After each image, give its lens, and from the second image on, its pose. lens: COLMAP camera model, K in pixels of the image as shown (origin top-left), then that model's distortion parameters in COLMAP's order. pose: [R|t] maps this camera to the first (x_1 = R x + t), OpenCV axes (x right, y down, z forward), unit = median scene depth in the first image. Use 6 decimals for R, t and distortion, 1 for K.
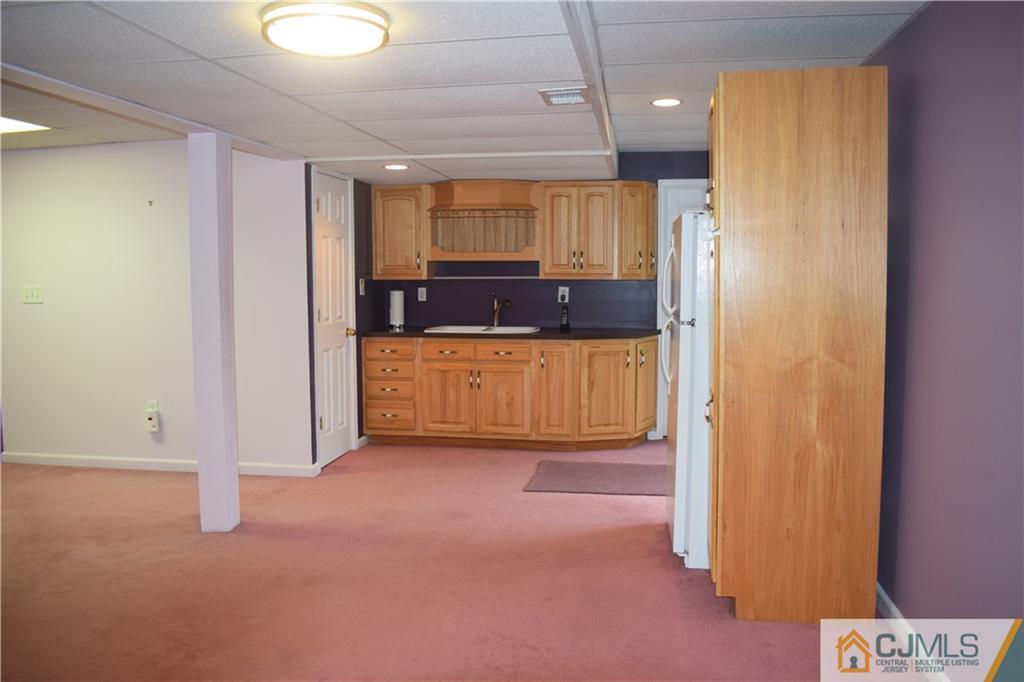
lens RADIAL K [[800.1, 0, 511.4], [0, 800.1, 339.7], [0, 0, 1]] dist [-0.086602, 0.005580]
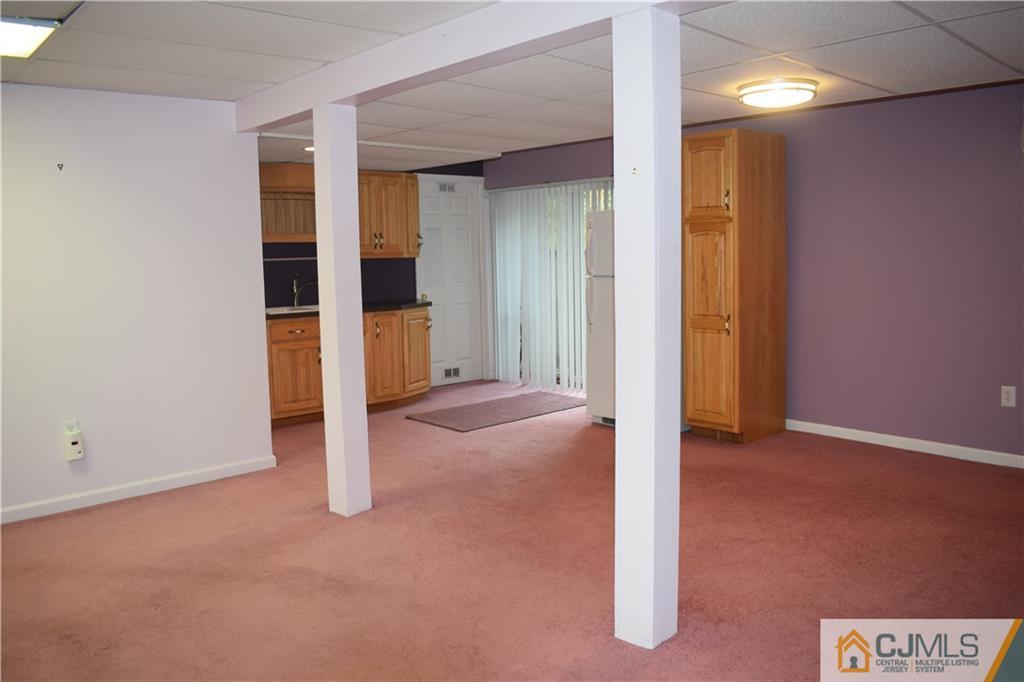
lens RADIAL K [[800.1, 0, 512.6], [0, 800.1, 338.6], [0, 0, 1]] dist [-0.086602, 0.005580]
pose [[0.618363, -0.095348, 0.780087, -0.696987], [0.087382, 0.994800, 0.052325, -0.004661], [-0.781020, 0.035810, 0.623479, 0.153463]]
